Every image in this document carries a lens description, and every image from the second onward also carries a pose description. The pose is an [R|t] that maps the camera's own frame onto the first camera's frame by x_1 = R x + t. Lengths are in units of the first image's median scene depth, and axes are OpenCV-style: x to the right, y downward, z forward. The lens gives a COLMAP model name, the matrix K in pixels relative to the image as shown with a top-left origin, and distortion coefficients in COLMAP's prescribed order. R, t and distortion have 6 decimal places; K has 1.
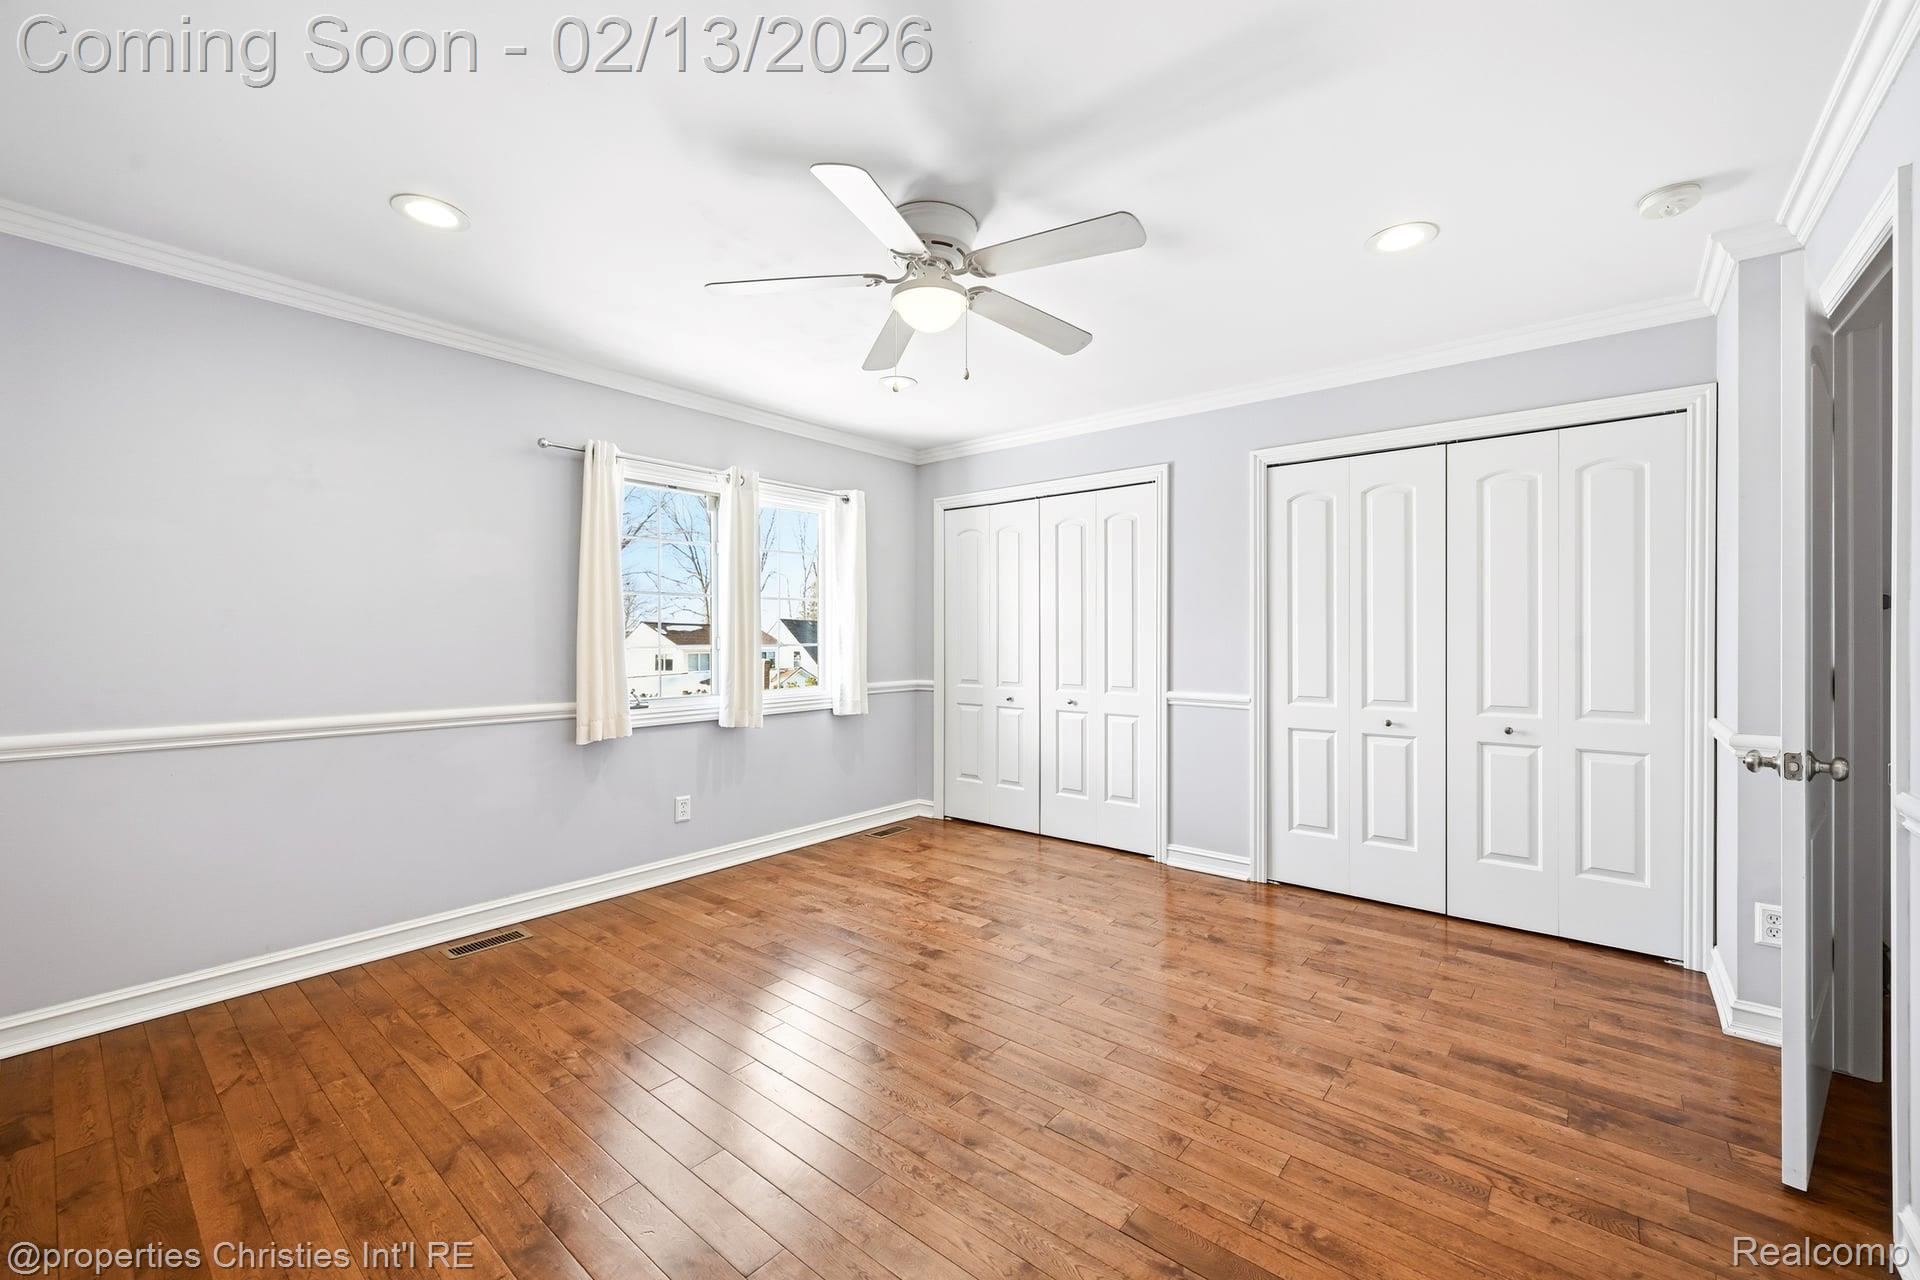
lens RADIAL K [[759.4, 0, 960.0], [0, 759.4, 640.0], [0, 0, 1]] dist [-0.000640, 0.000146]
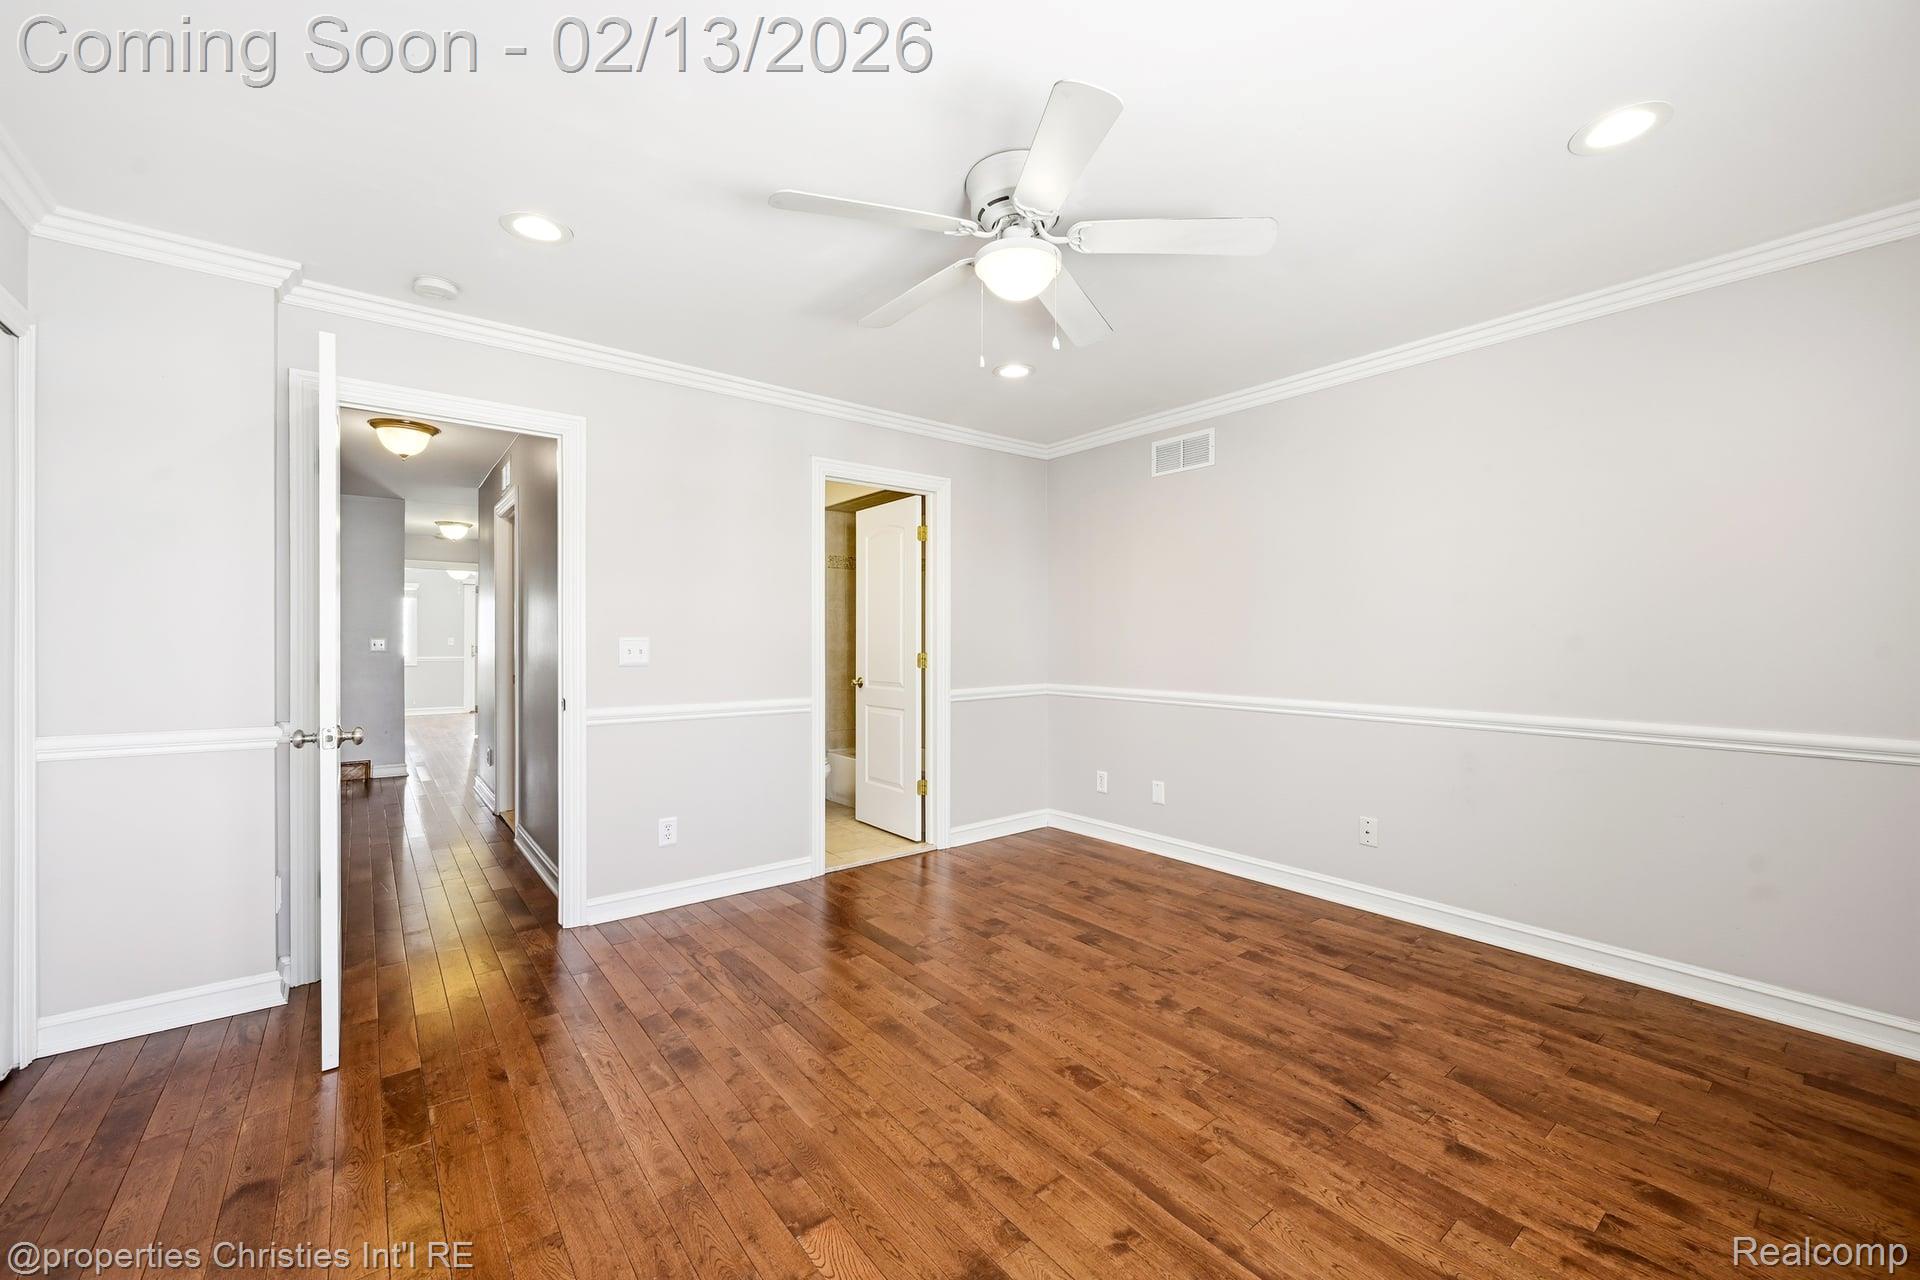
lens RADIAL K [[759.4, 0, 960.0], [0, 759.4, 640.0], [0, 0, 1]] dist [-0.000640, 0.000146]
pose [[-0.977673, -0.001486, 0.210126, -0.097741], [-0.000091, 0.999978, 0.006650, -0.005005], [-0.210132, 0.006483, -0.977652, 1.134575]]
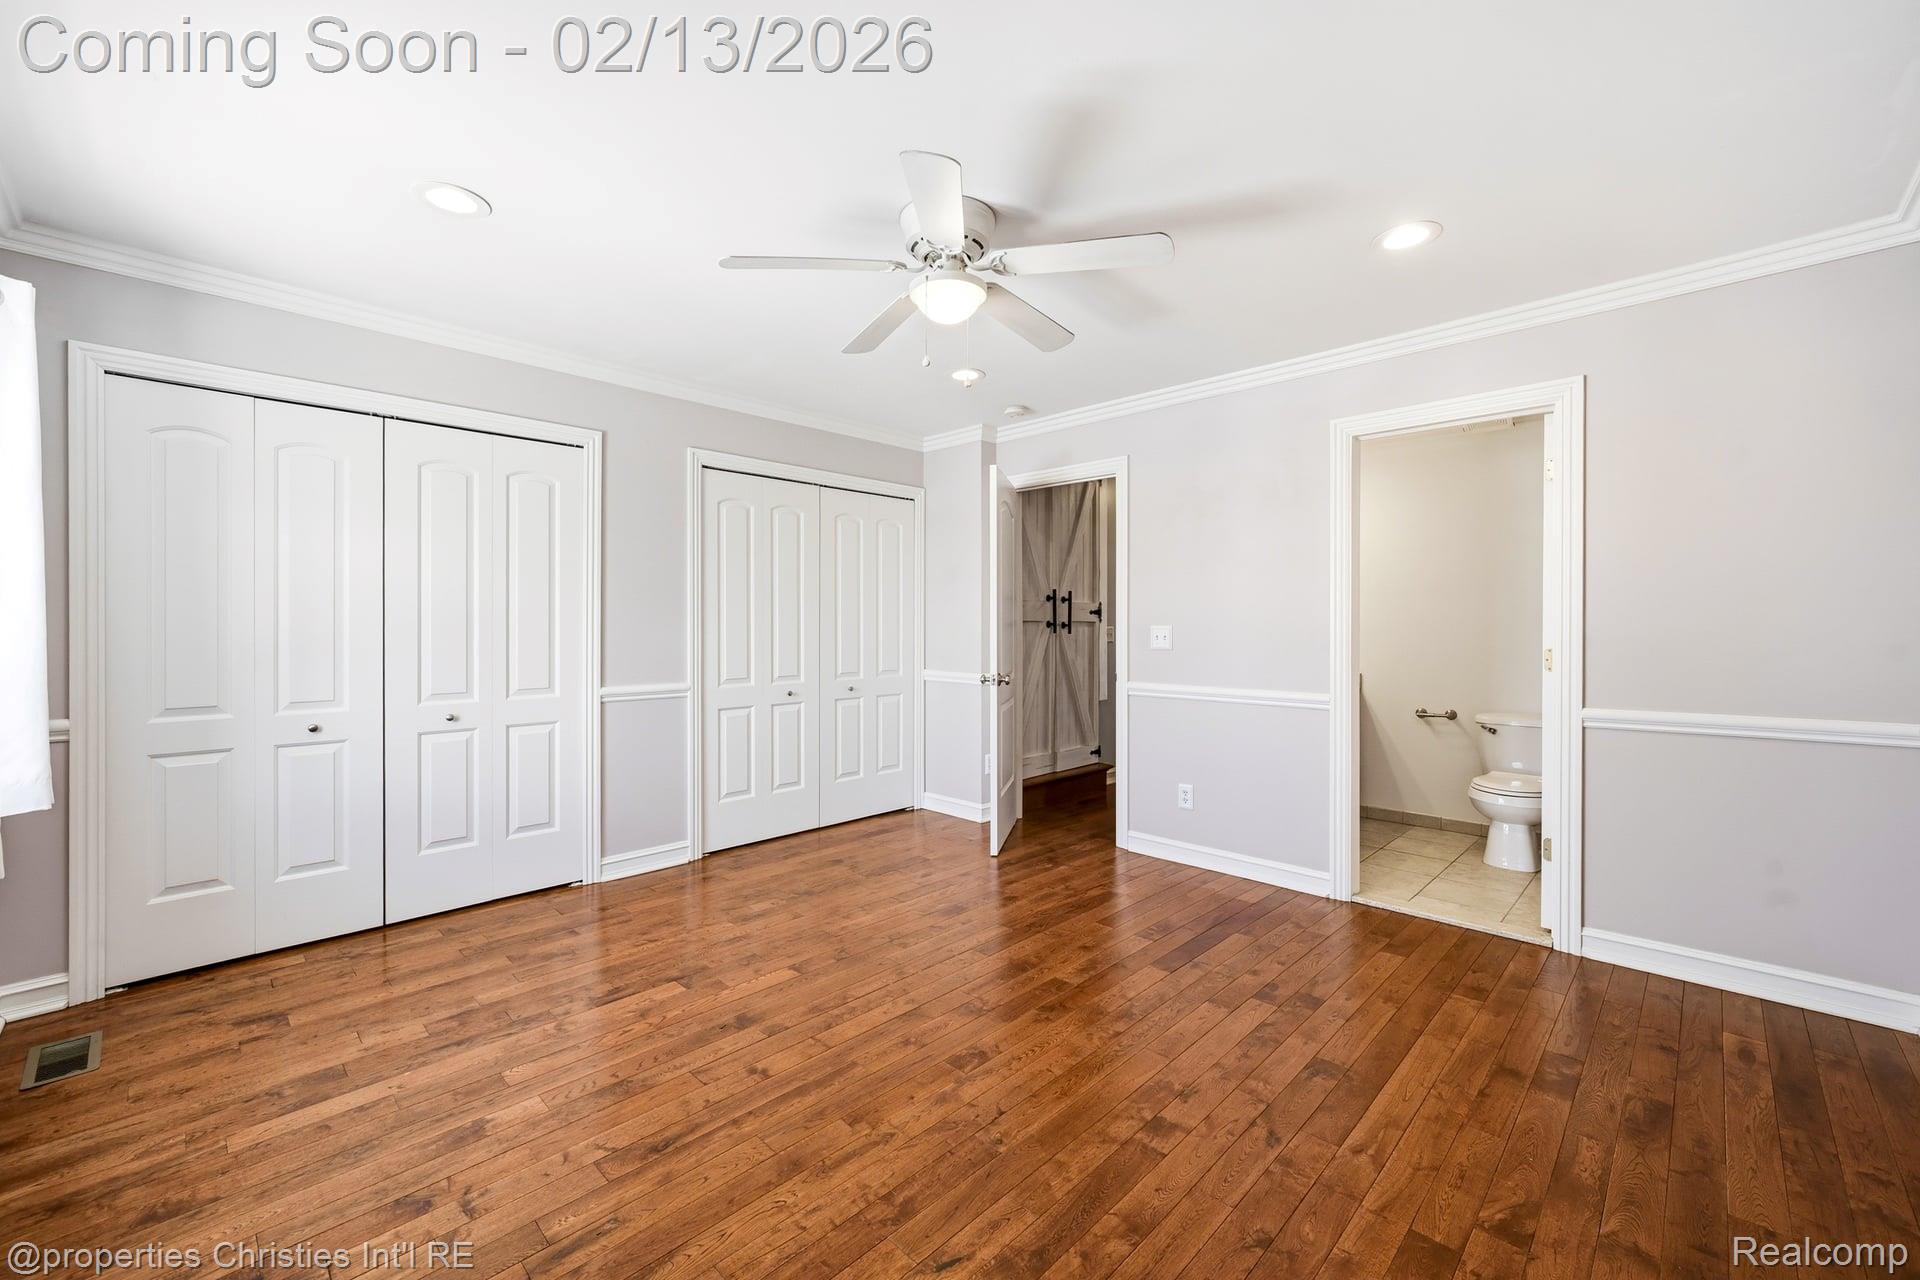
lens RADIAL K [[777.4, 0, 977.0], [0, 777.4, 623.0], [0, 0, 1]] dist [-0.000049, 0.000167]
pose [[0.071977, 0.002095, 0.997404, -0.643401], [0.003456, 0.999991, -0.002350, -0.004629], [-0.997400, 0.003617, 0.071969, 0.528102]]
